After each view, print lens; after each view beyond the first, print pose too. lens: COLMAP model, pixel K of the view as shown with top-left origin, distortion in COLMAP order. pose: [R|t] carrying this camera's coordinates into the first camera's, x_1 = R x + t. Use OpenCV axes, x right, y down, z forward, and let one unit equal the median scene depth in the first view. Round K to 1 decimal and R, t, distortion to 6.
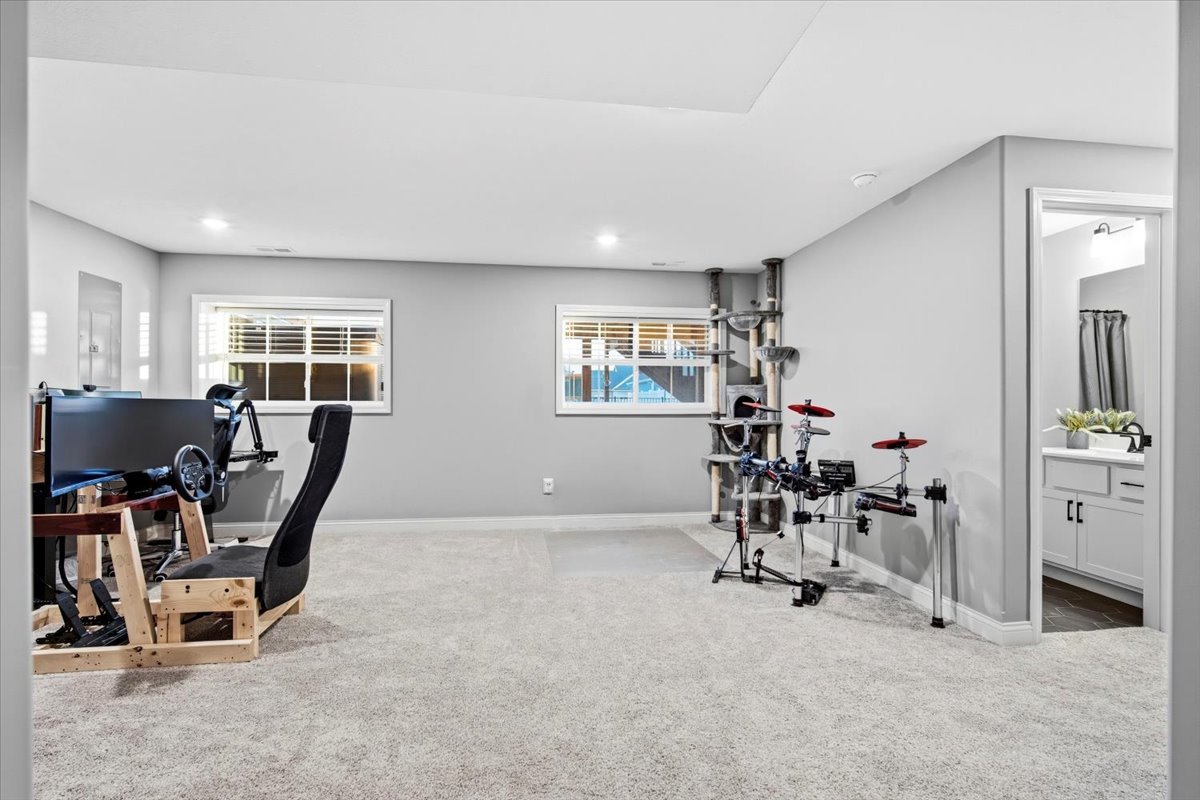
lens RADIAL K [[534.3, 0, 601.9], [0, 534.3, 404.3], [0, 0, 1]] dist [-0.013714, 0.004638]
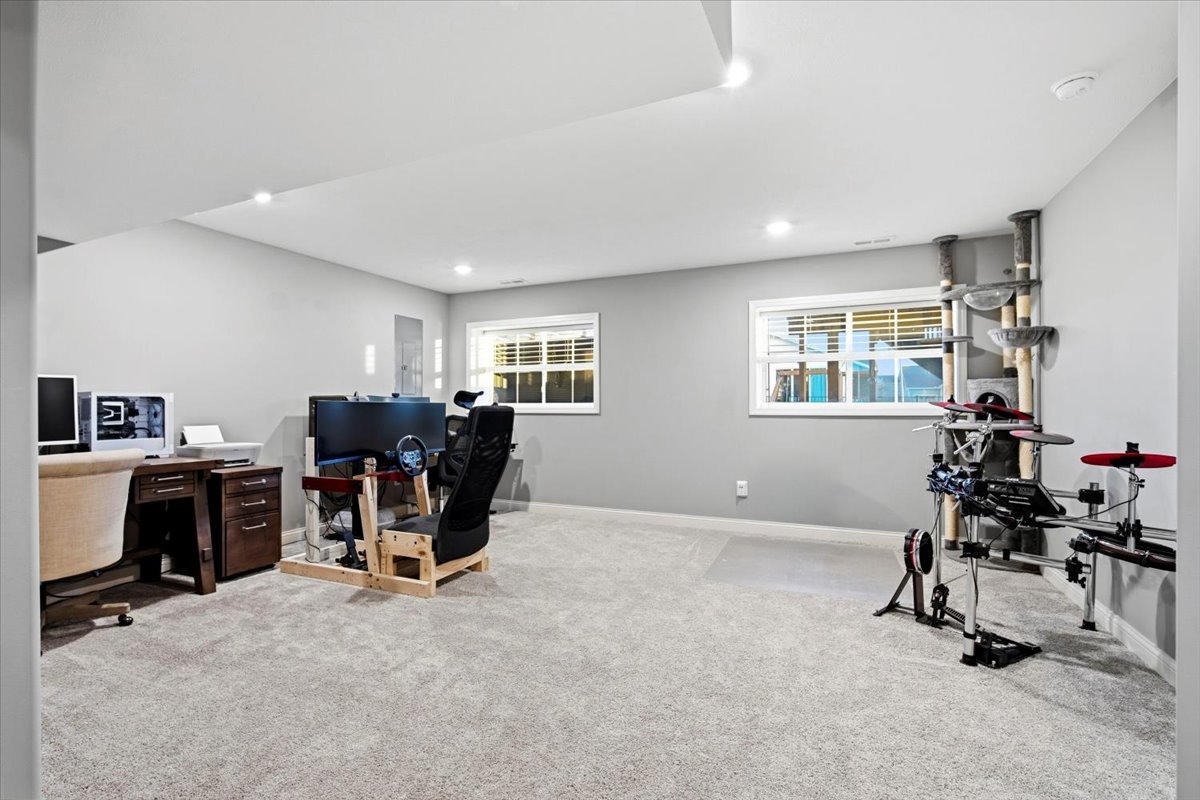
lens RADIAL K [[534.3, 0, 601.9], [0, 534.3, 404.3], [0, 0, 1]] dist [-0.013714, 0.004638]
pose [[0.851815, -0.006009, -0.523808, 0.256242], [0.005239, 0.999982, -0.002953, 0.001047], [0.523816, -0.000229, 0.851831, 0.052510]]
